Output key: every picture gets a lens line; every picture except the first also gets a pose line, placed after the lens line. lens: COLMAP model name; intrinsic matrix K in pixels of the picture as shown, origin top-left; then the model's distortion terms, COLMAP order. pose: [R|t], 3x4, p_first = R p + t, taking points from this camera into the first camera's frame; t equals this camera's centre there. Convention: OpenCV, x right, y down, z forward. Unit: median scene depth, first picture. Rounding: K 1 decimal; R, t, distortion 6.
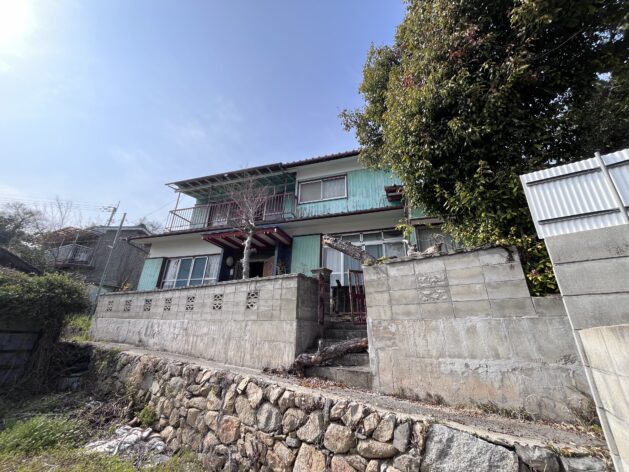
lens RADIAL K [[253.3, 0, 313.4], [0, 253.3, 234.8], [0, 0, 1]] dist [-0.002488, -0.000480]
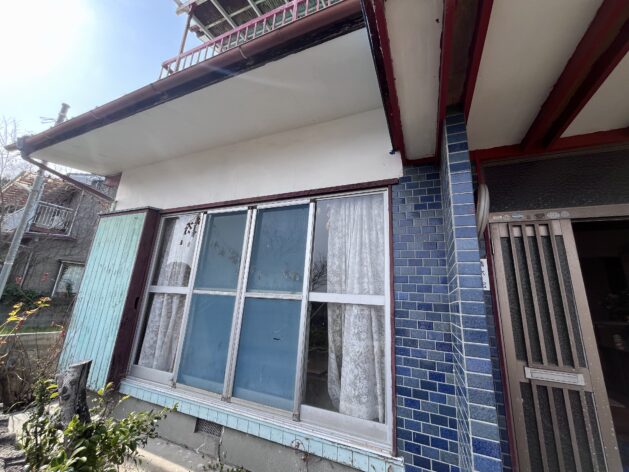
lens RADIAL K [[253.3, 0, 313.4], [0, 253.3, 234.8], [0, 0, 1]] dist [-0.002488, -0.000480]
pose [[0.995557, 0.004362, -0.094056, -0.376760], [0.006140, 0.993793, 0.111080, 0.088780], [0.093957, -0.111164, 0.989351, 0.729761]]
